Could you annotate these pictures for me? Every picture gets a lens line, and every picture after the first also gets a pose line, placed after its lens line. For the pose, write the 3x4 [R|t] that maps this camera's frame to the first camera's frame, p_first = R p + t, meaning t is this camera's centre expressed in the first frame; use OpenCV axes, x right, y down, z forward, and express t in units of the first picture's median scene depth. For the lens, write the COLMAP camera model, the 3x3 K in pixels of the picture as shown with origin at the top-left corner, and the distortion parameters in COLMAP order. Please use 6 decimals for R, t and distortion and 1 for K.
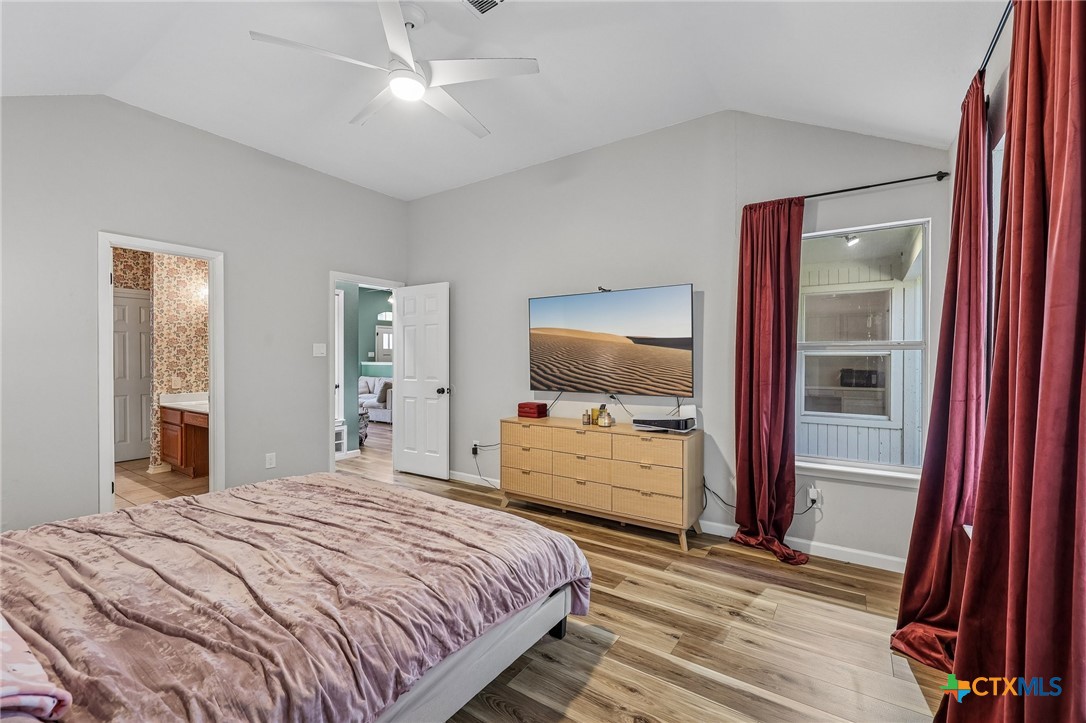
lens RADIAL K [[456.3, 0, 542.5], [0, 456.3, 365.0], [0, 0, 1]] dist [-0.001468, 0.000828]
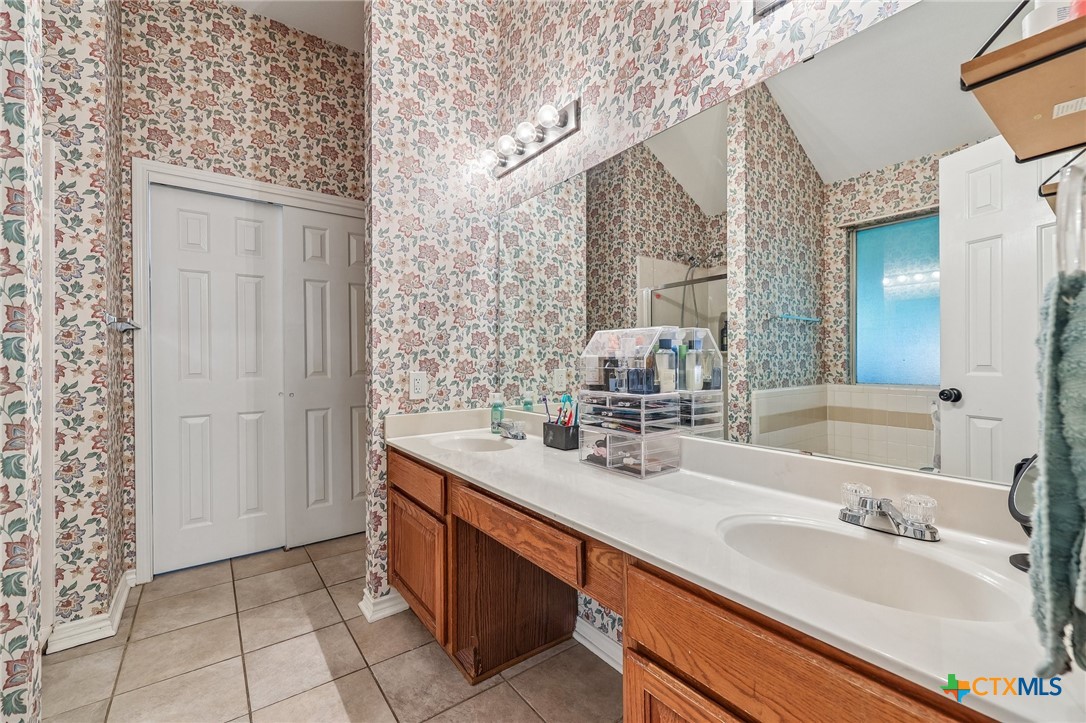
lens RADIAL K [[456.3, 0, 545.0], [0, 456.3, 362.4], [0, 0, 1]] dist [-0.001468, 0.000828]
pose [[0.943278, -0.009378, -0.331871, -0.514855], [0.007094, 0.999942, -0.008093, 0.020857], [0.331928, 0.005280, 0.943290, 0.600090]]
